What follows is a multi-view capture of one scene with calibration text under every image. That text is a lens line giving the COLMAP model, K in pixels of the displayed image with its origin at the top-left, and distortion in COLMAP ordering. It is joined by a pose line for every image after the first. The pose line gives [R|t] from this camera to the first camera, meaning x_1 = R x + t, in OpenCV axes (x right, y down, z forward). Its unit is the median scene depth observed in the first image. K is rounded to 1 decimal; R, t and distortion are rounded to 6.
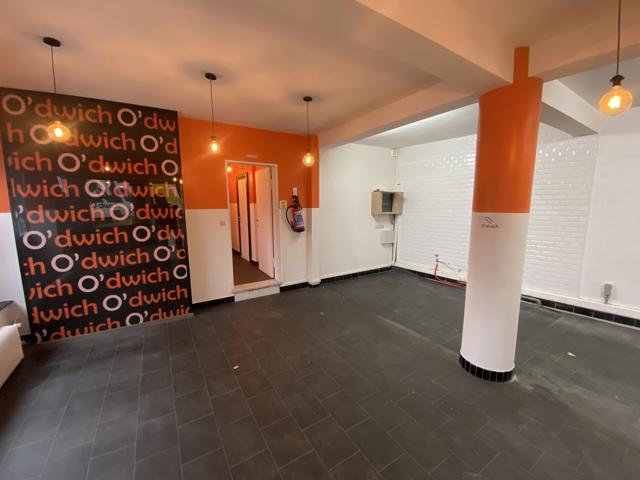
lens RADIAL K [[260.5, 0, 318.8], [0, 260.5, 238.0], [0, 0, 1]] dist [-0.002184, -0.000512]
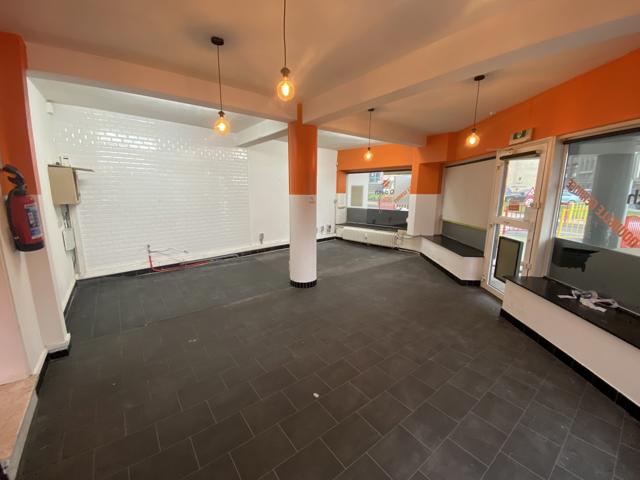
lens RADIAL K [[260.5, 0, 318.6], [0, 260.5, 239.3], [0, 0, 1]] dist [-0.002184, -0.000512]
pose [[-0.102478, -0.179733, 0.978363, -0.757589], [0.126918, 0.973140, 0.192068, -0.085648], [-0.986605, 0.143855, -0.076914, 0.743243]]
